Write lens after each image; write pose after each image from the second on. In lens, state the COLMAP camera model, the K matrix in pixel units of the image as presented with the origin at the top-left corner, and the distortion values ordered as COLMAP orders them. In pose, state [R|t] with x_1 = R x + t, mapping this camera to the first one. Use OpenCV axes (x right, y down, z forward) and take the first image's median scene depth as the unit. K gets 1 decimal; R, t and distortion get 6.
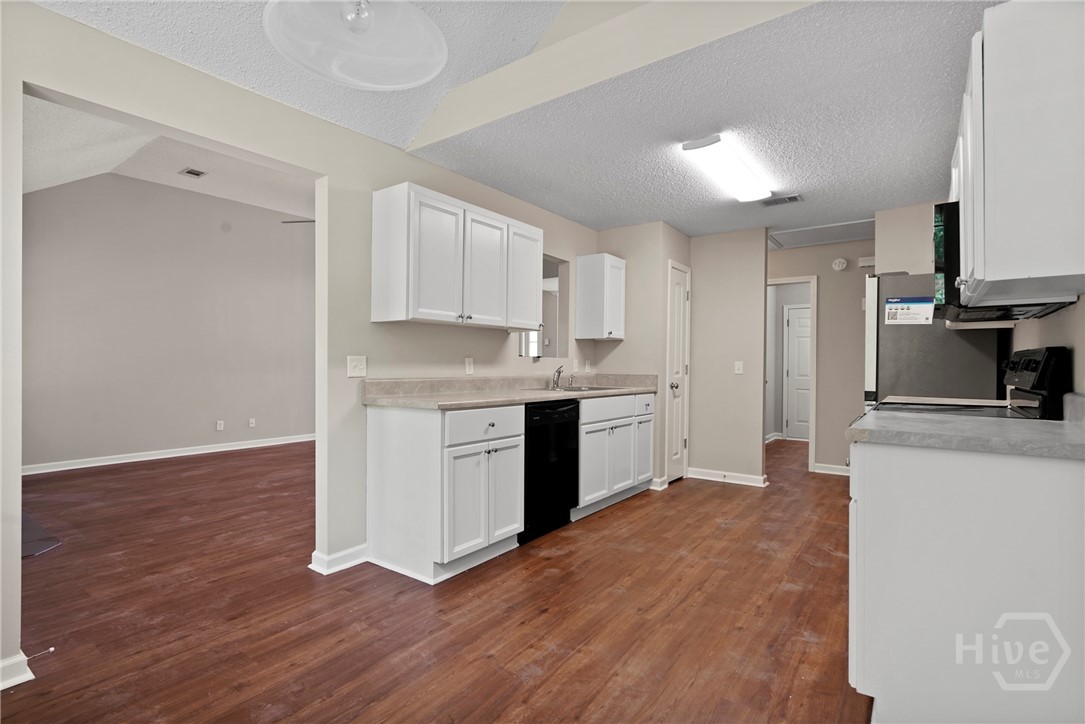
lens RADIAL K [[512.5, 0, 539.3], [0, 512.5, 356.0], [0, 0, 1]] dist [0.001594, 0.001829]
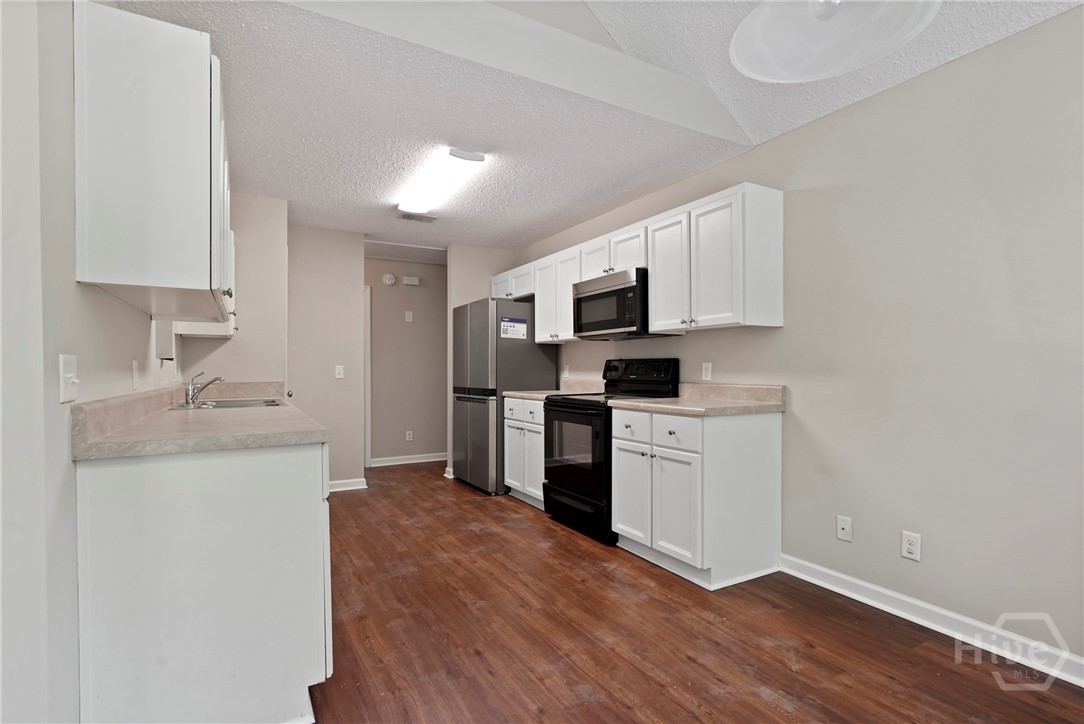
lens RADIAL K [[517.4, 0, 530.4], [0, 517.4, 368.6], [0, 0, 1]] dist [-0.001181, 0.000698]
pose [[0.425658, -0.006038, 0.904864, -0.545953], [-0.009916, 0.999887, 0.011336, 0.003094], [-0.904830, -0.013798, 0.425550, 0.406306]]
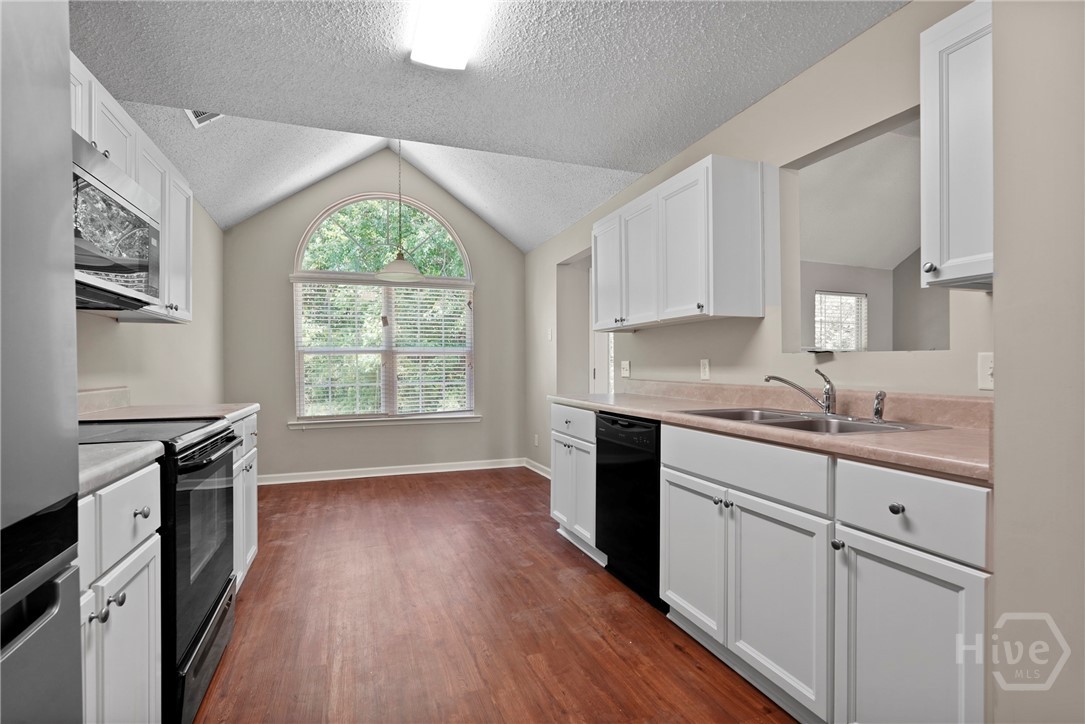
lens RADIAL K [[522.6, 0, 551.3], [0, 522.6, 366.3], [0, 0, 1]] dist [-0.001769, 0.000496]
pose [[-0.540216, -0.006716, -0.841499, 0.790242], [0.015344, 0.999723, -0.017829, 0.029992], [0.841386, -0.022543, -0.539964, 1.427702]]
